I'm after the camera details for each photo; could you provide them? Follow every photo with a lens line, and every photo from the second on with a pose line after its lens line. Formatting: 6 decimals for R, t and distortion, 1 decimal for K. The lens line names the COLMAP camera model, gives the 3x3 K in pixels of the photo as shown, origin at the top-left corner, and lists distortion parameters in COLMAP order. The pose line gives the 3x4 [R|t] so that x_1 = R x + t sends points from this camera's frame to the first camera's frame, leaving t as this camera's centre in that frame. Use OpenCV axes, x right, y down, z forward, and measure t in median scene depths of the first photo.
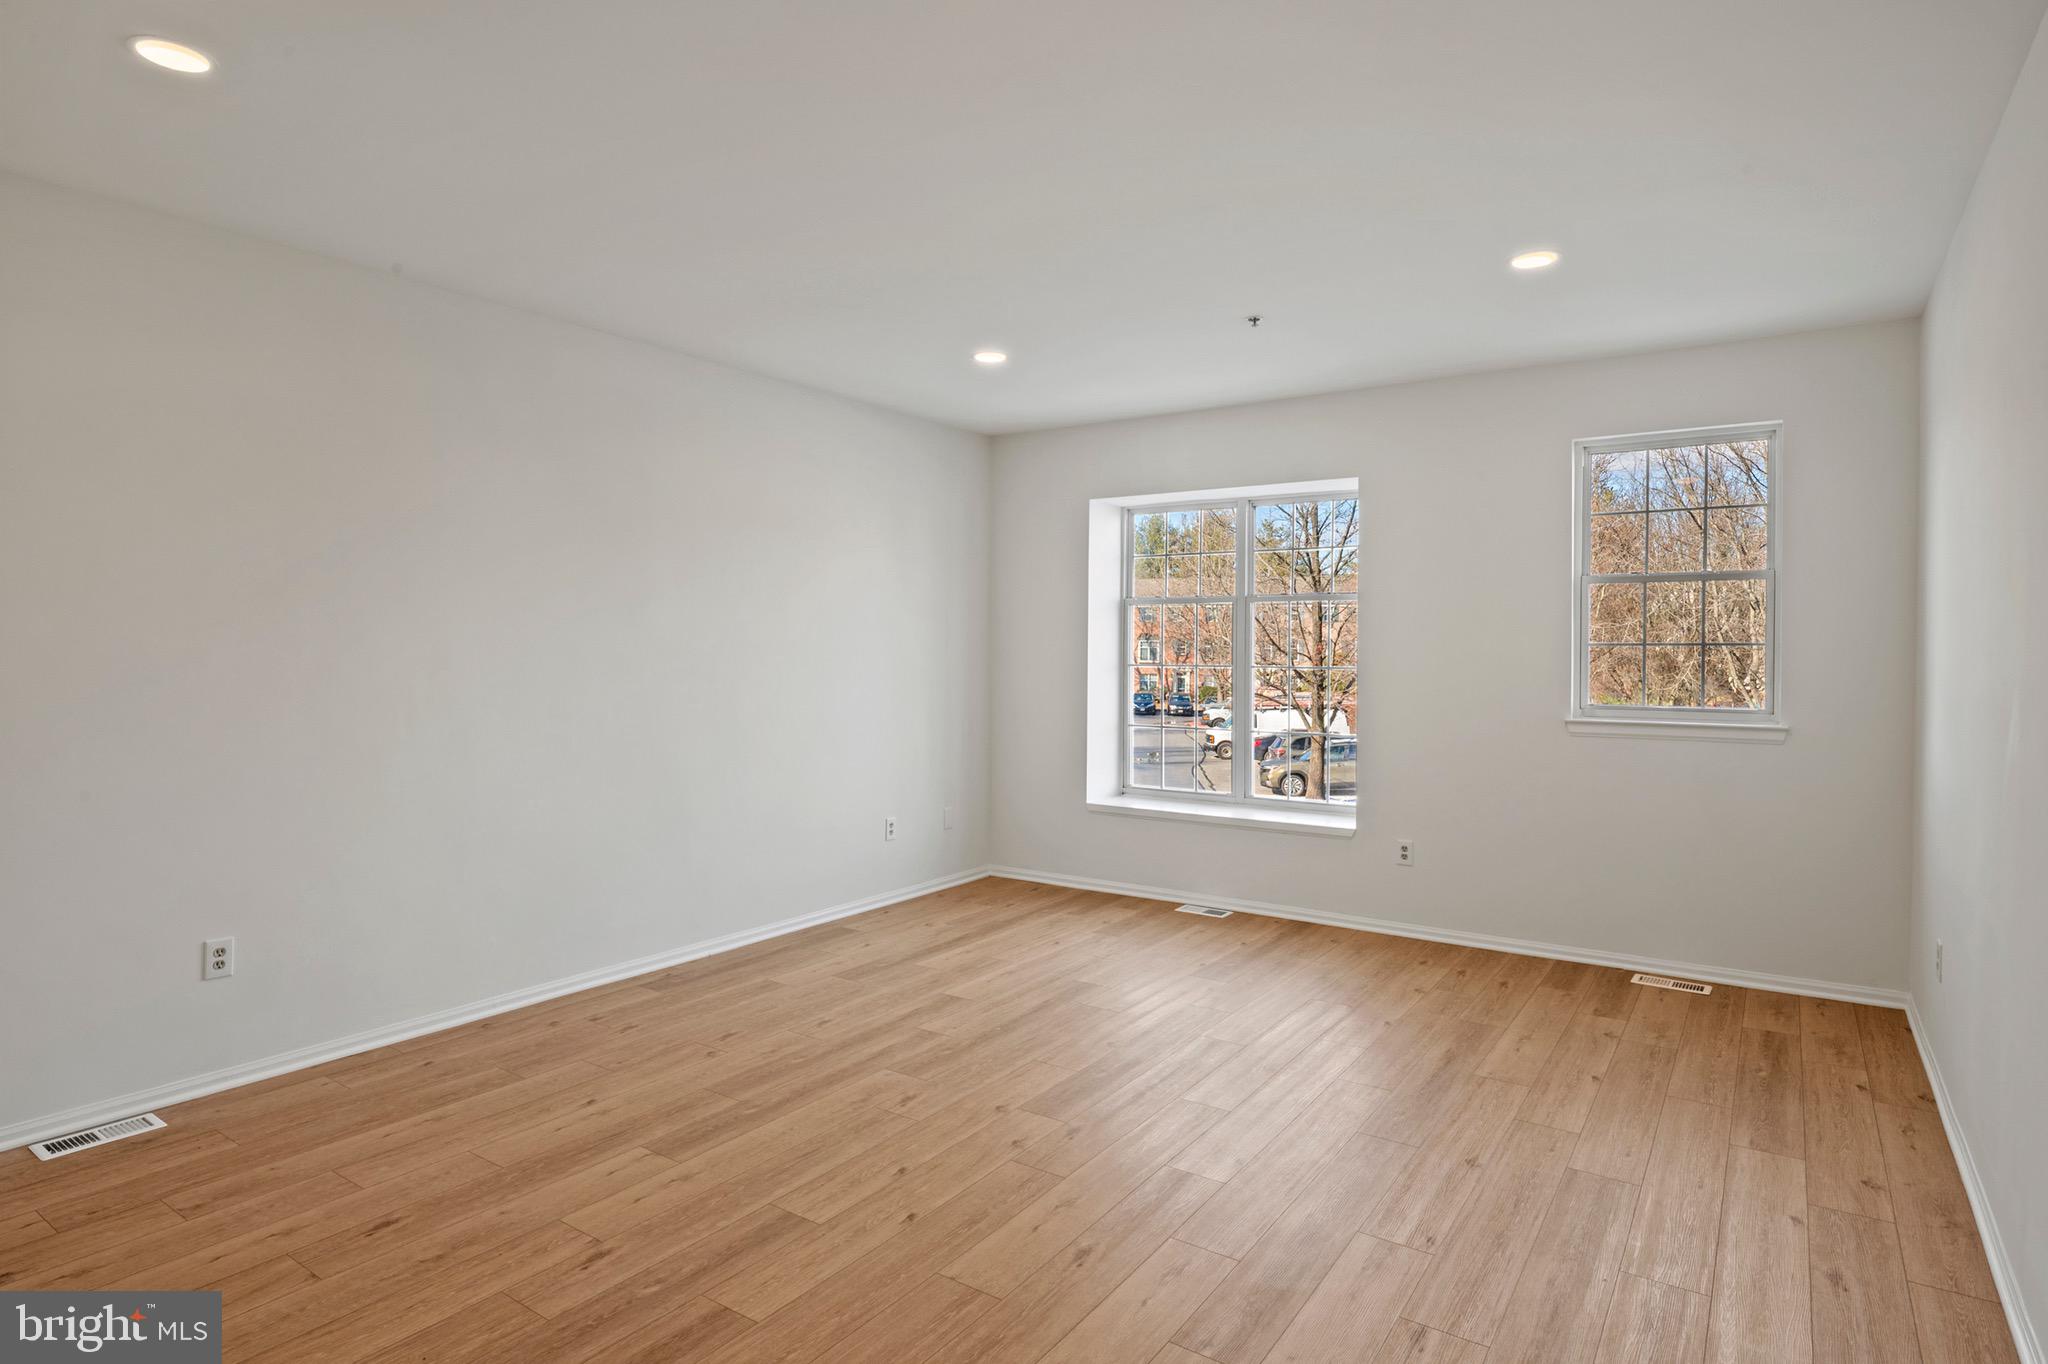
lens RADIAL K [[1105.8, 0, 1022.6], [0, 1105.8, 672.1], [0, 0, 1]] dist [-0.004436, -0.005527]
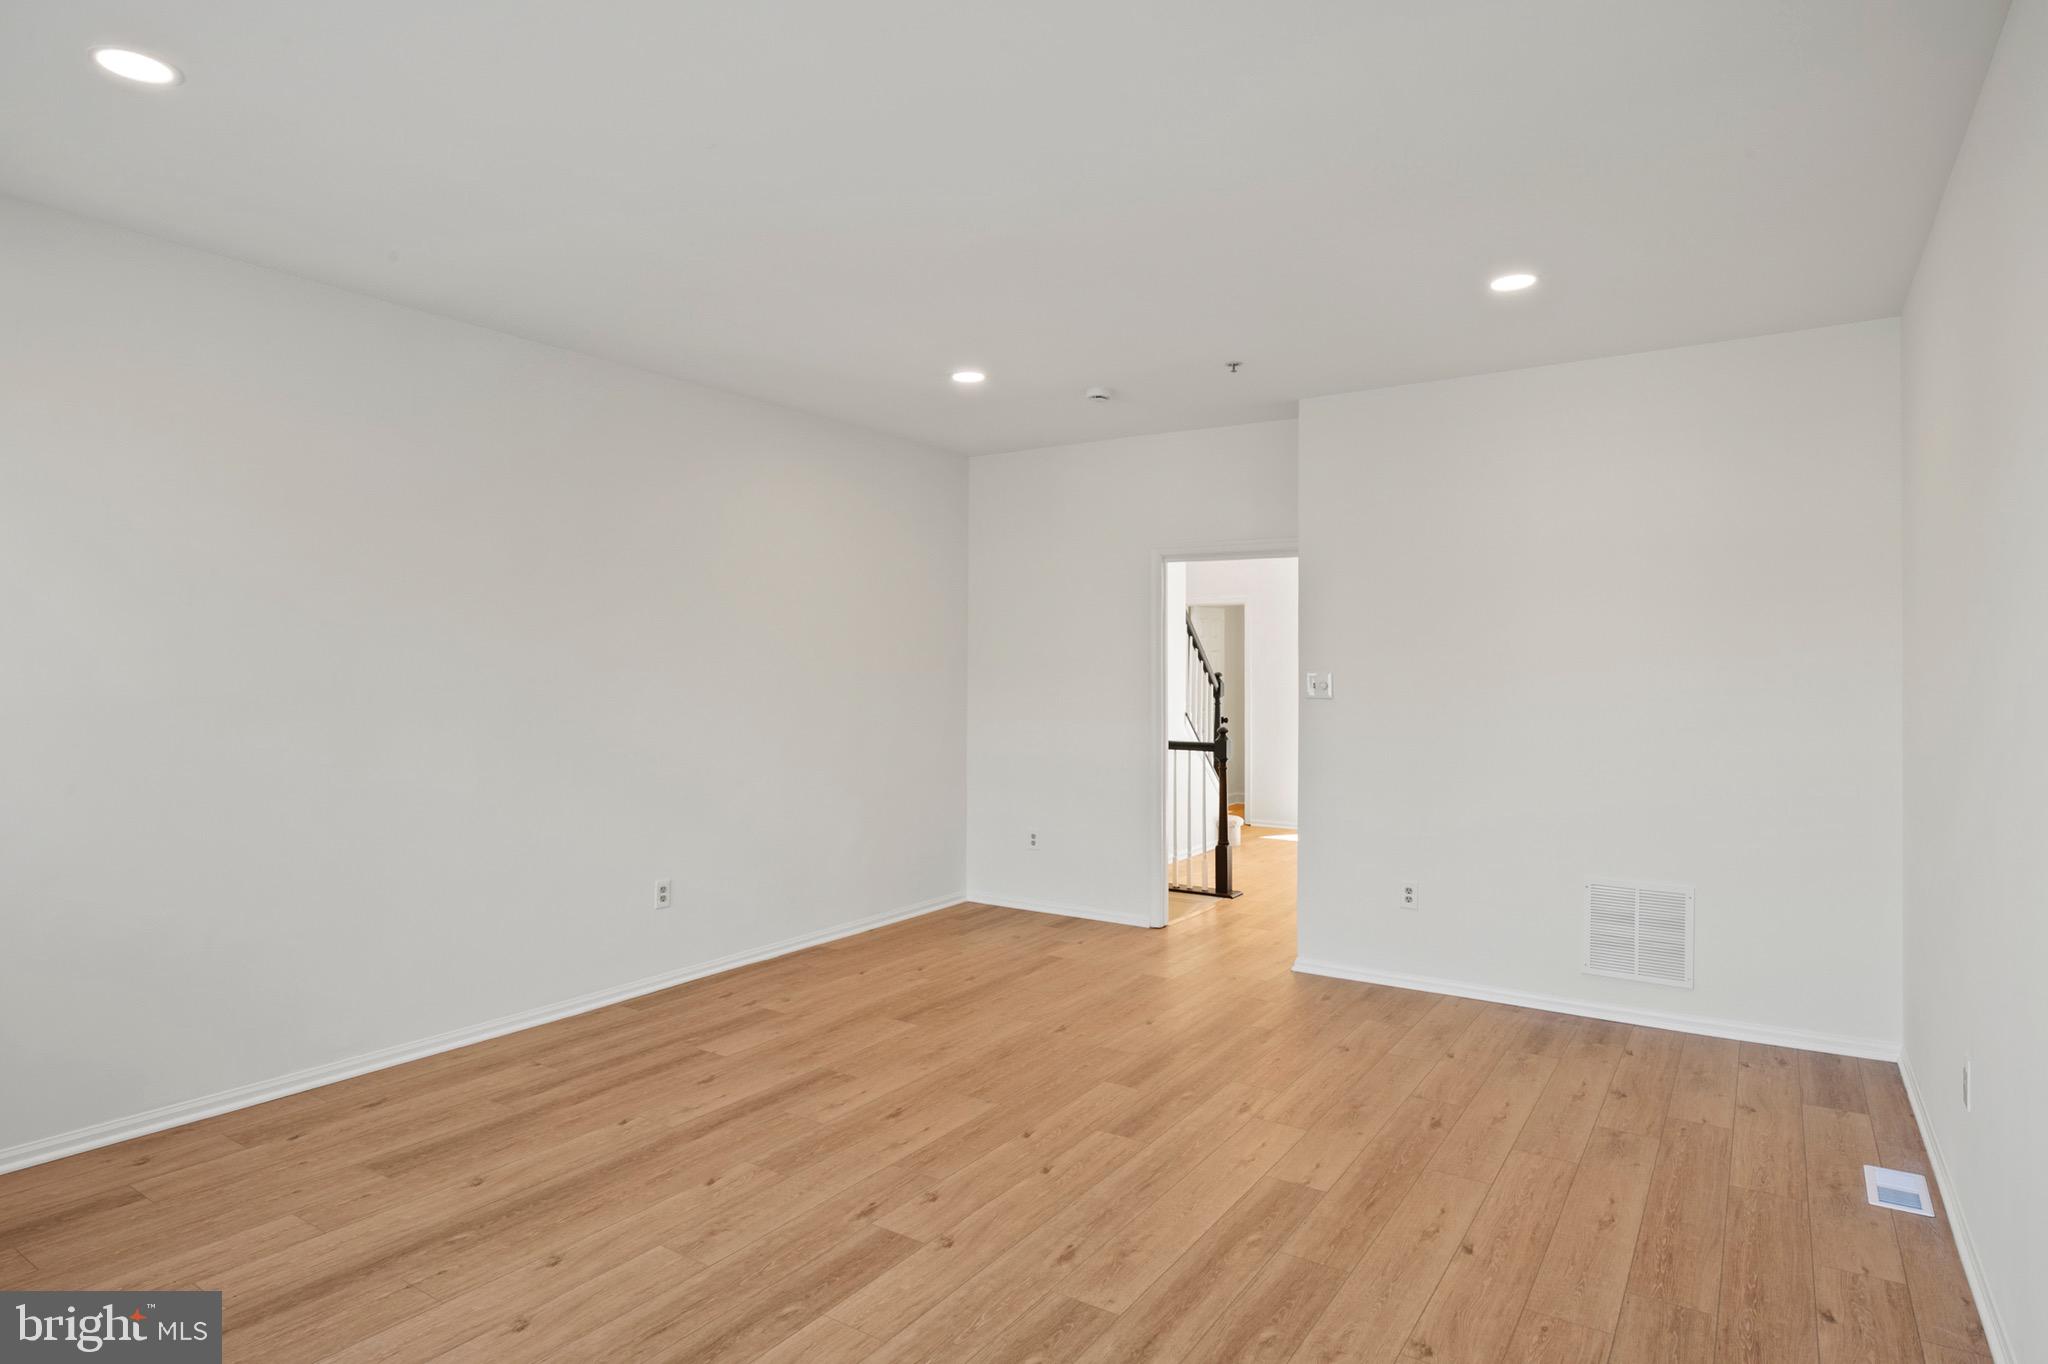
lens RADIAL K [[1105.8, 0, 1023.1], [0, 1105.8, 682.1], [0, 0, 1]] dist [-0.004436, -0.005527]
pose [[-0.999852, -0.007974, -0.015232, -0.064739], [-0.008365, 0.999632, 0.025819, -0.036116], [0.015021, 0.025943, -0.999551, 1.943012]]
